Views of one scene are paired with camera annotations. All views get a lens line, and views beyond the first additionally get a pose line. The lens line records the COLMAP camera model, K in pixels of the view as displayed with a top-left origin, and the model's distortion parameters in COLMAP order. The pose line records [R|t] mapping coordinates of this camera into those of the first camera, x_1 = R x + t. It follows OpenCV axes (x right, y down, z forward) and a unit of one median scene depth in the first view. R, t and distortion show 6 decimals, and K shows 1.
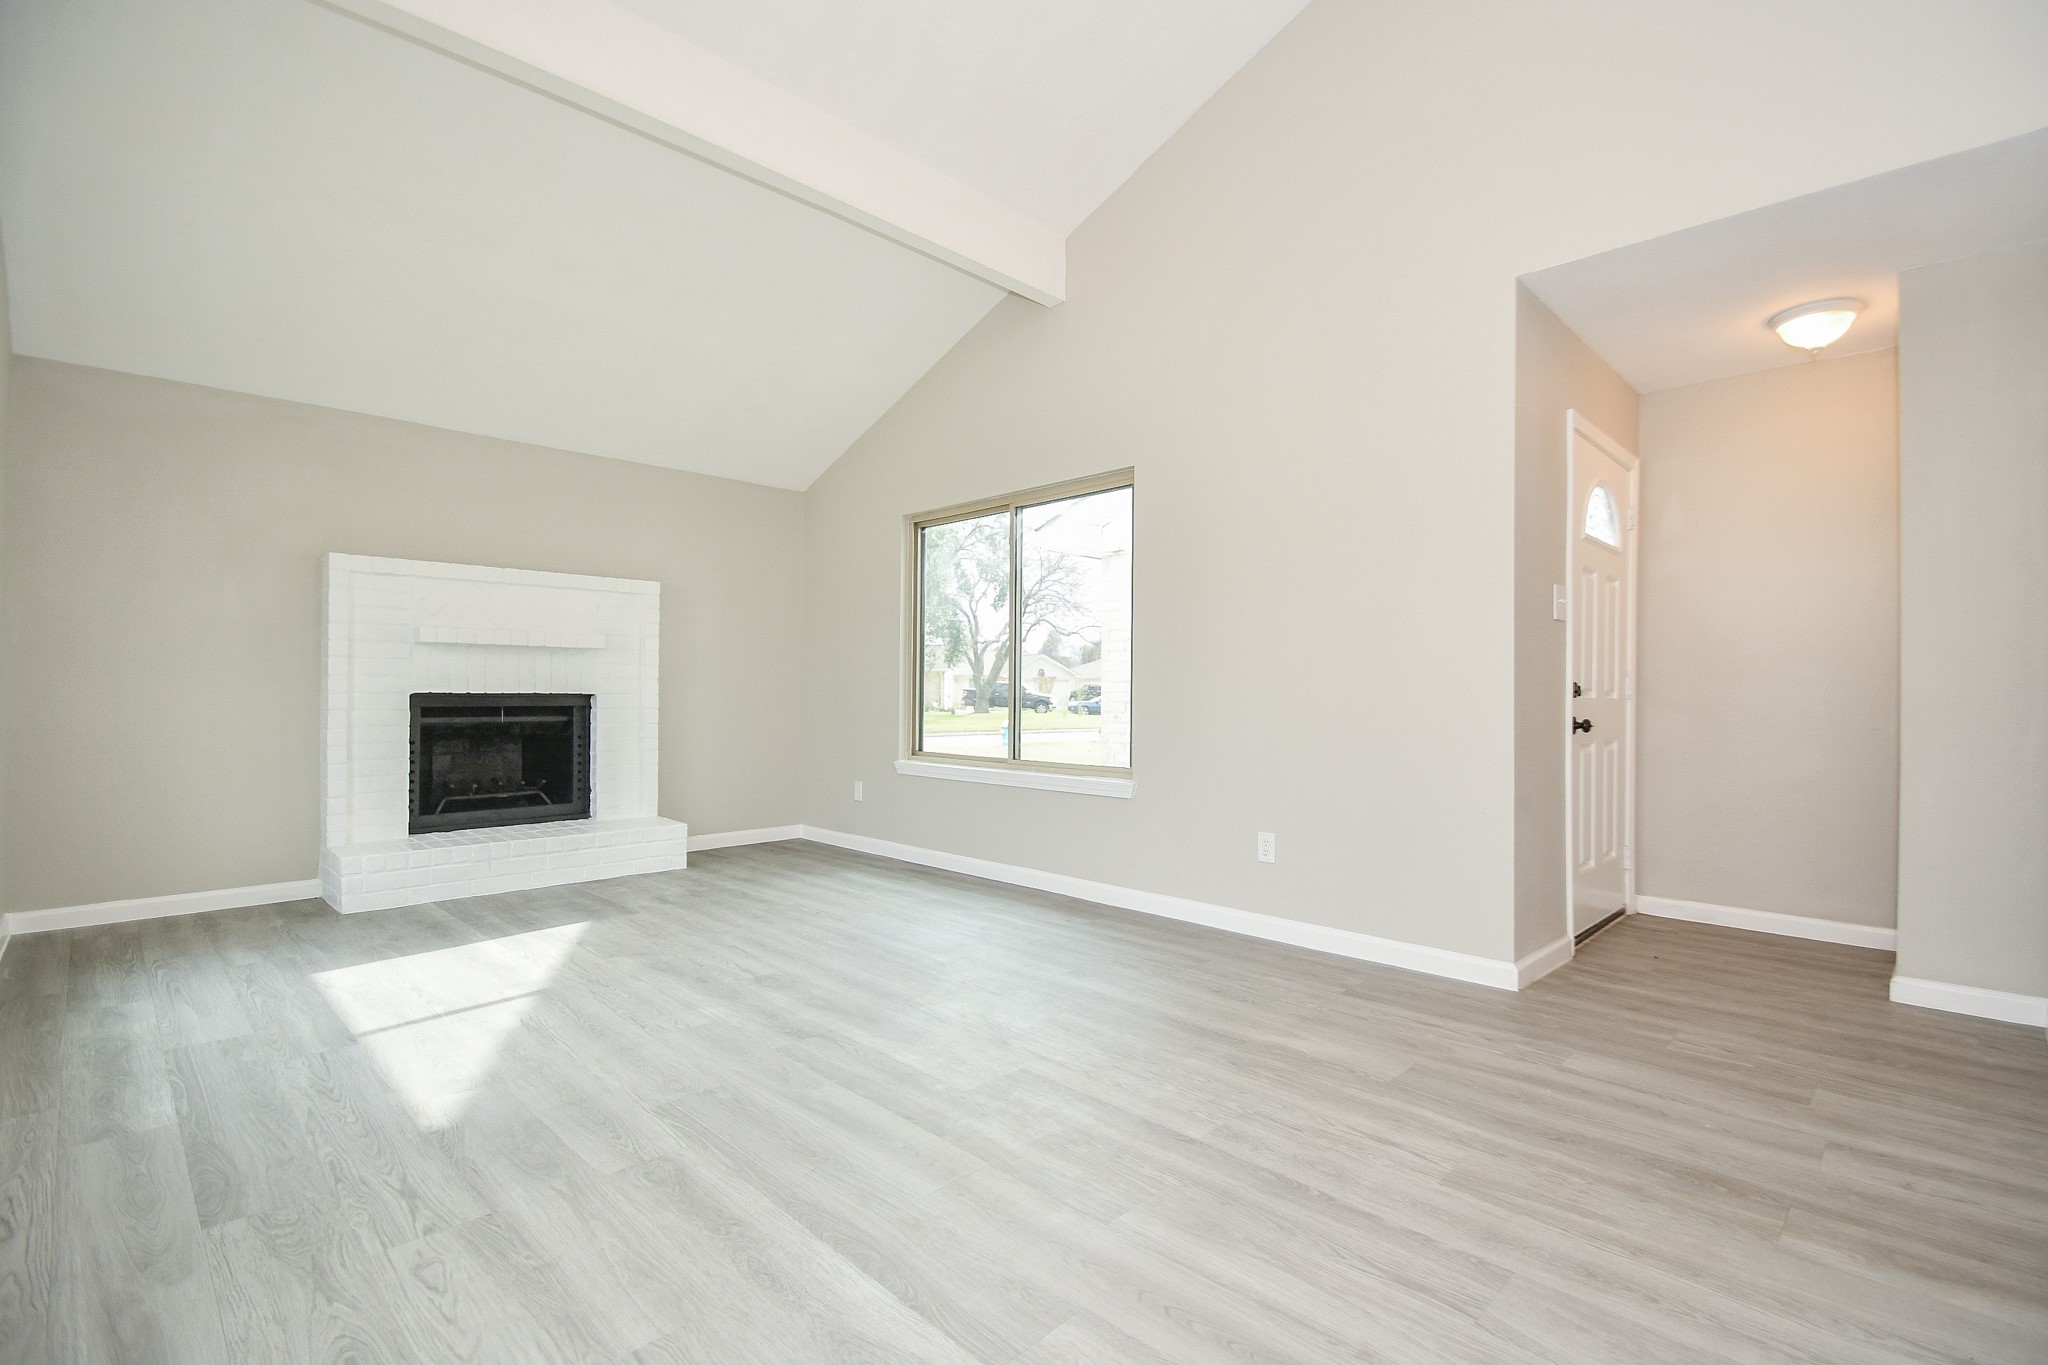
lens RADIAL K [[925.6, 0, 1017.6], [0, 925.6, 690.8], [0, 0, 1]] dist [0.021370, -0.020215]
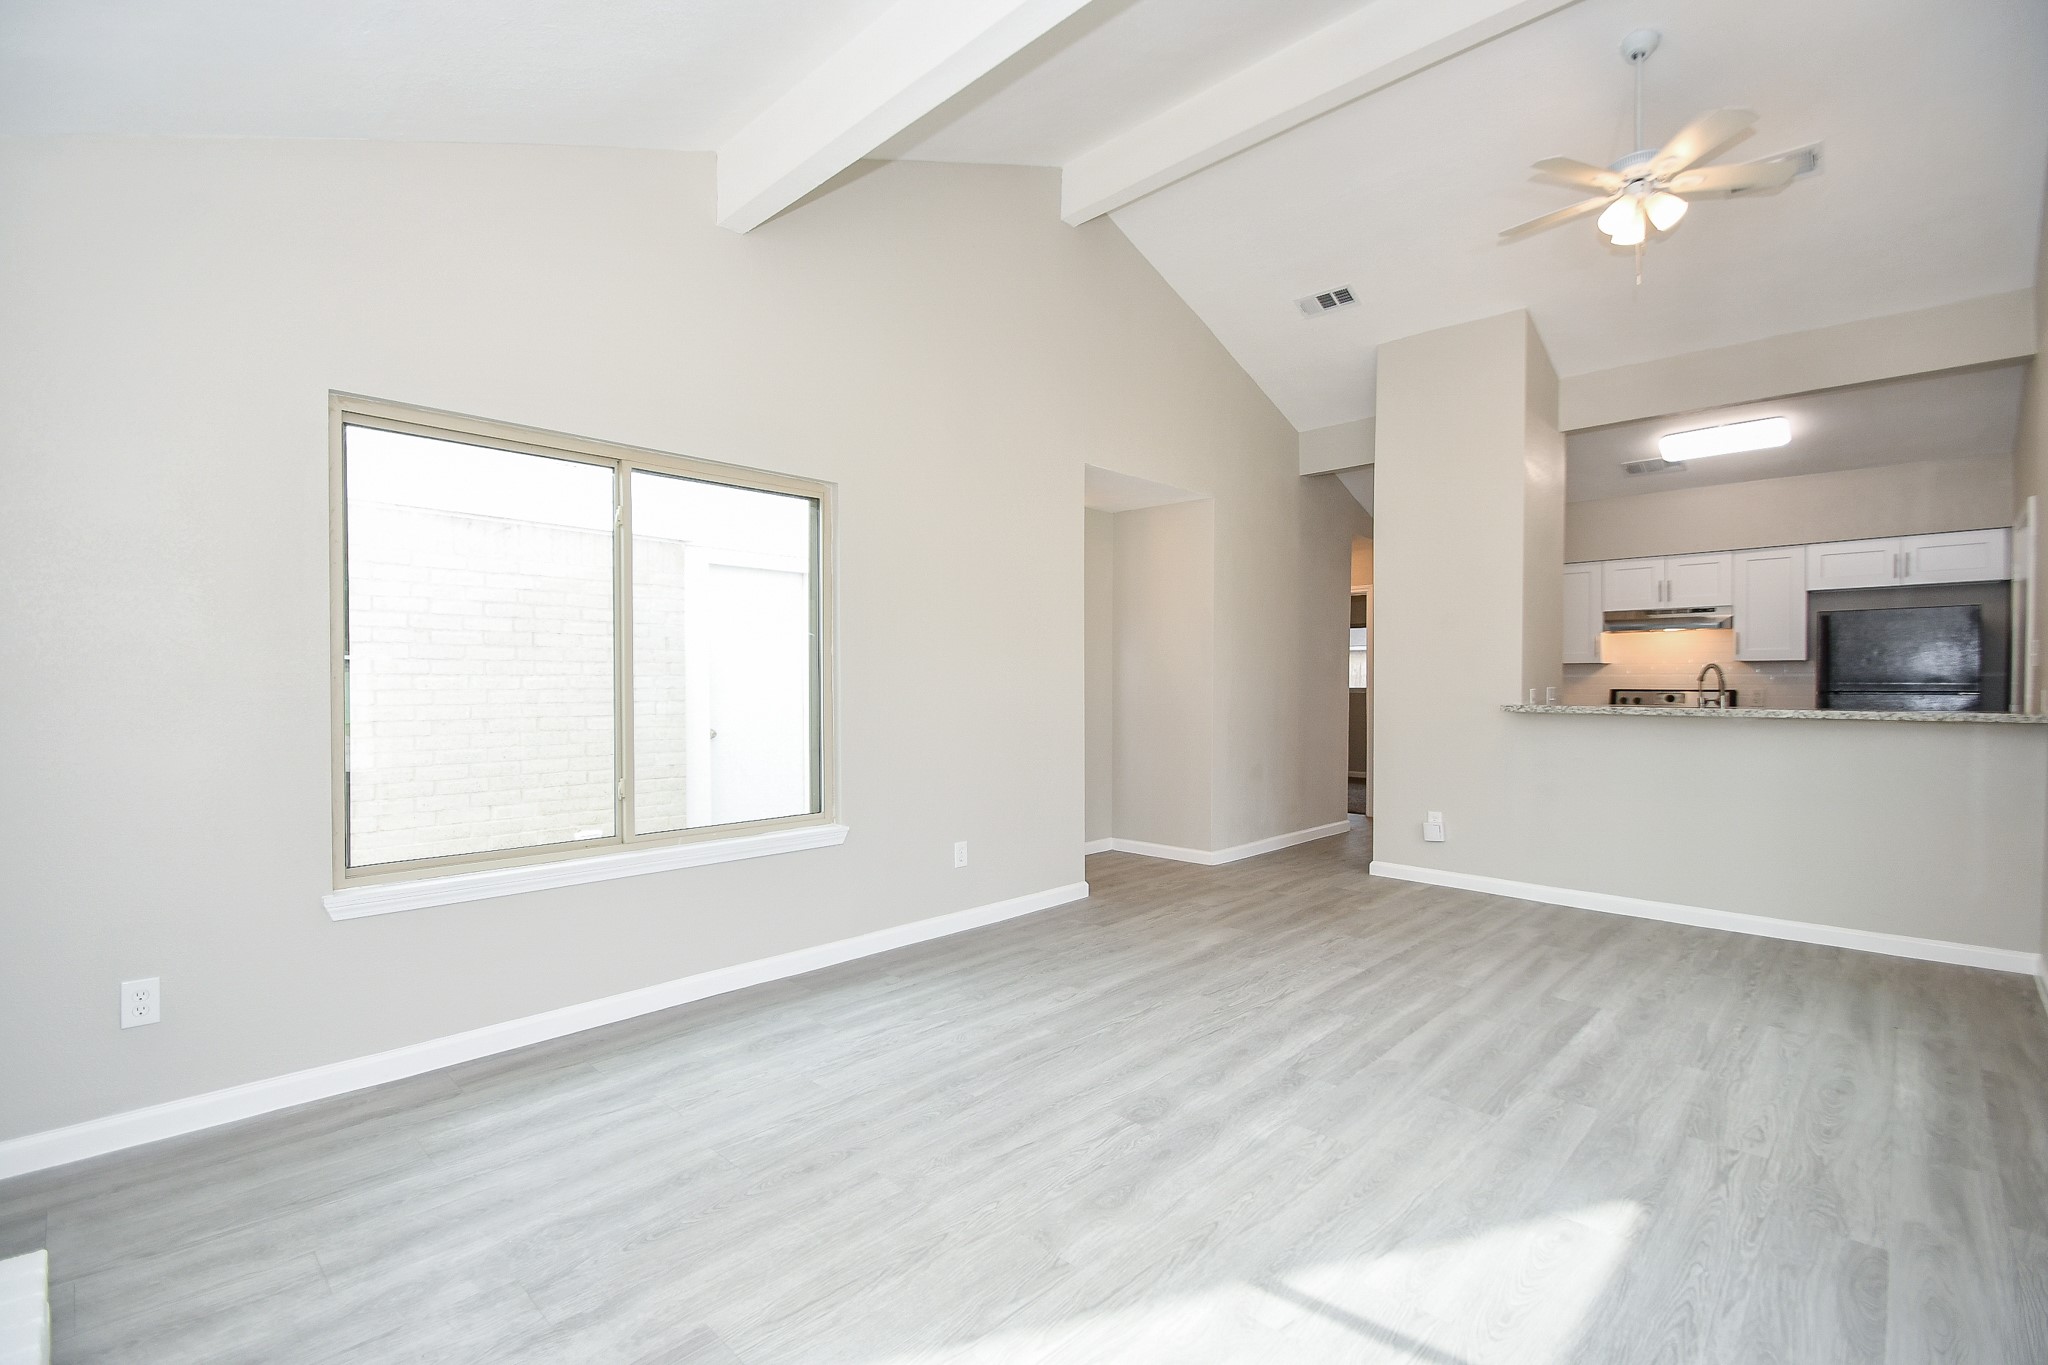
lens RADIAL K [[910.6, 0, 1010.3], [0, 910.6, 692.8], [0, 0, 1]] dist [0.011848, -0.013847]
pose [[-0.010029, -0.021052, 0.999728, -1.183133], [-0.006121, 0.999761, 0.020992, -0.082131], [-0.999931, -0.005909, -0.010155, 1.258948]]
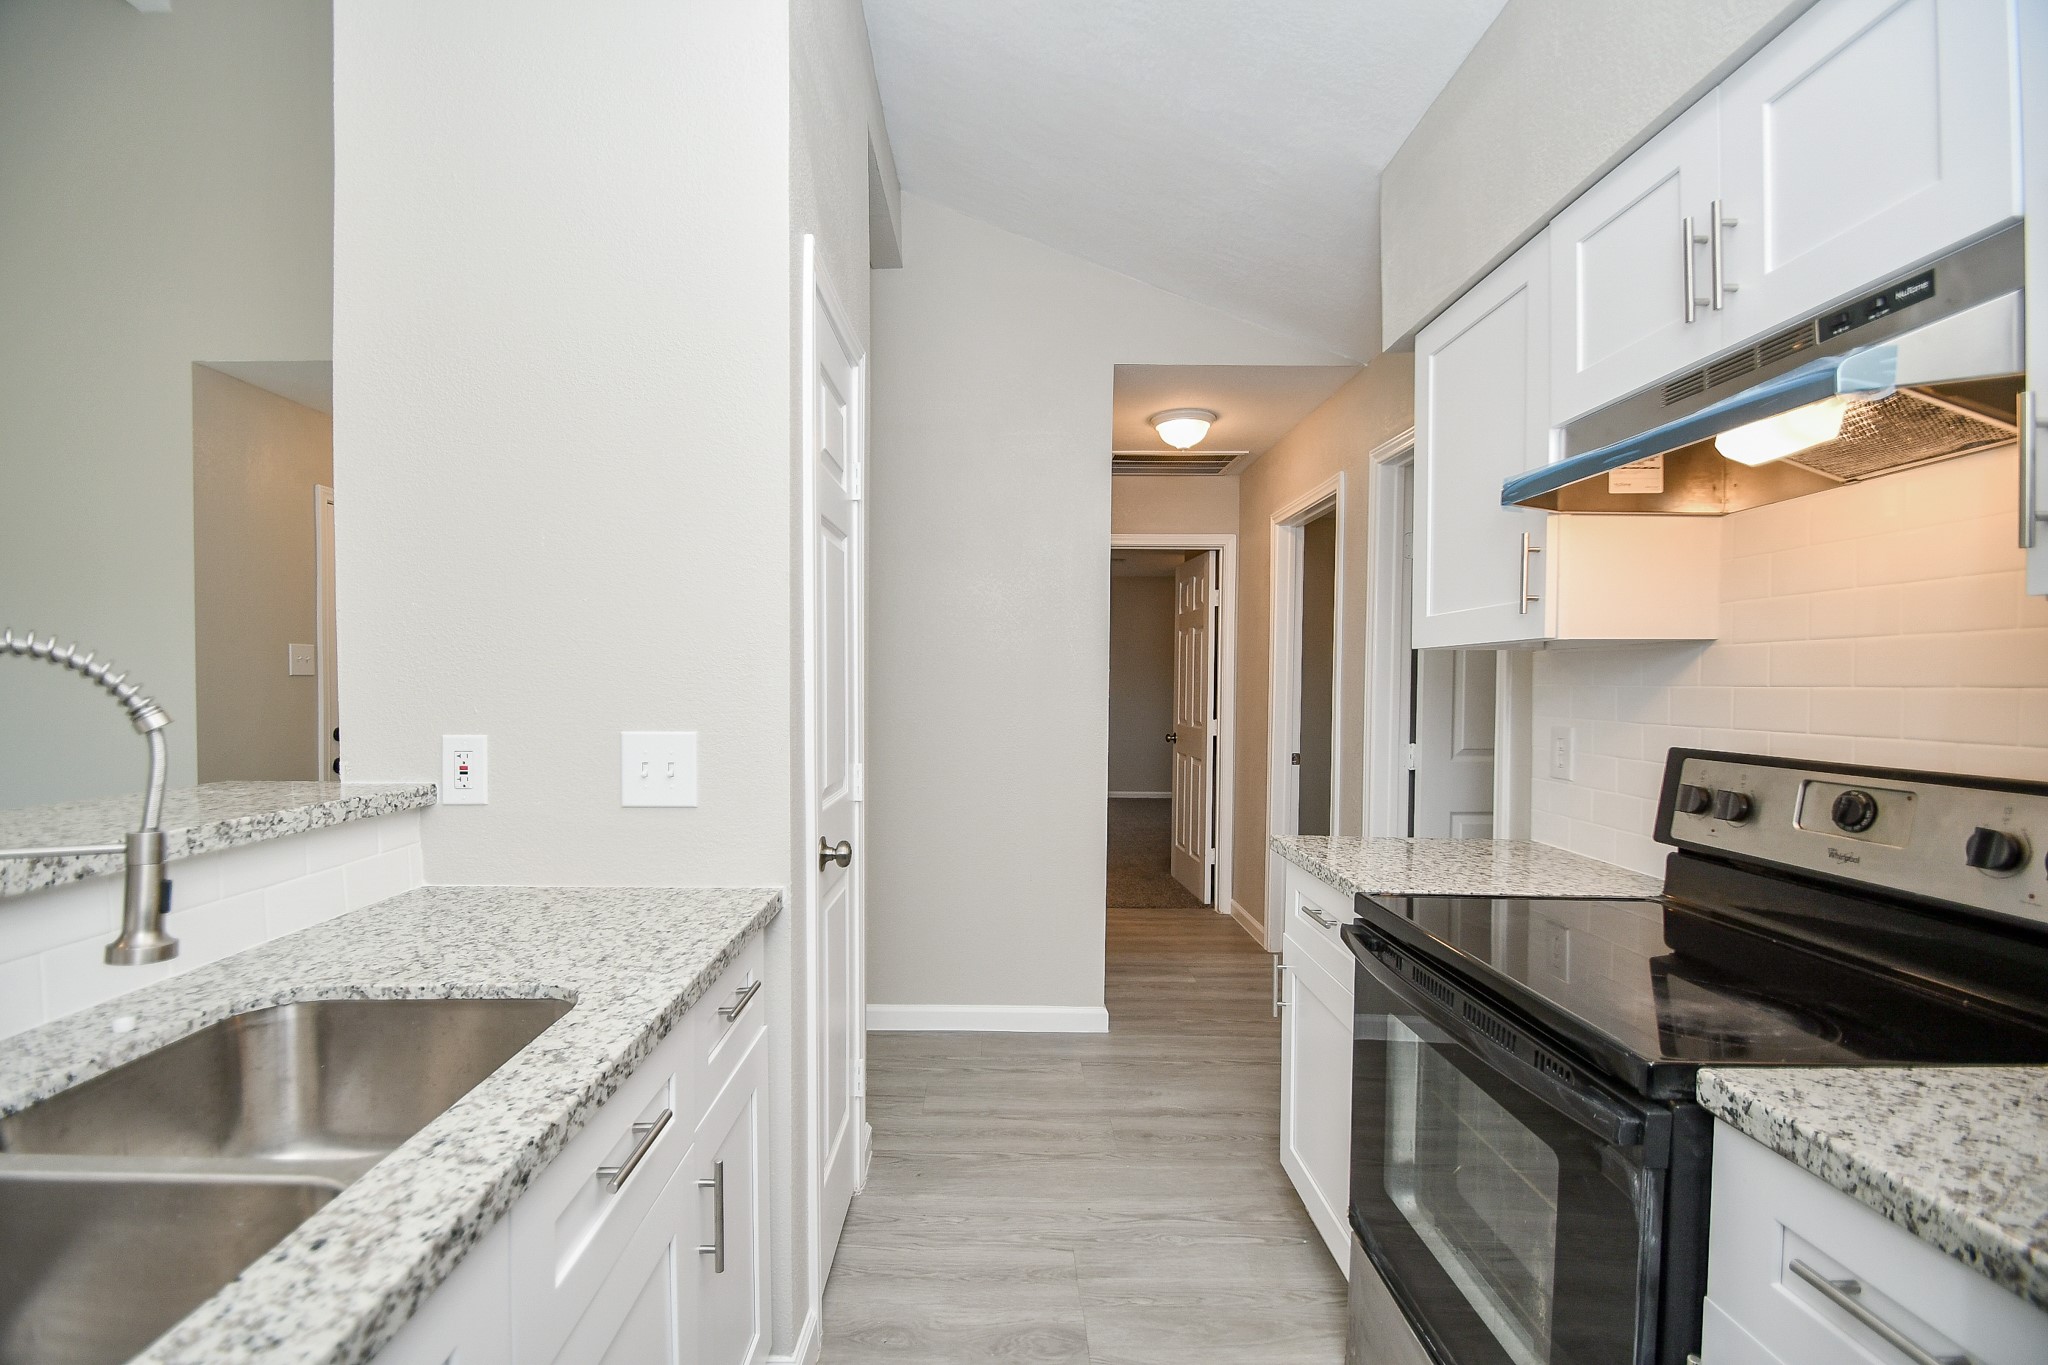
lens RADIAL K [[902.4, 0, 994.3], [0, 902.4, 699.8], [0, 0, 1]] dist [0.019617, -0.016563]
pose [[0.703531, -0.019435, 0.710399, 0.485721], [-0.001995, 0.999568, 0.029322, -0.096728], [-0.710662, -0.022046, 0.703188, -0.430989]]
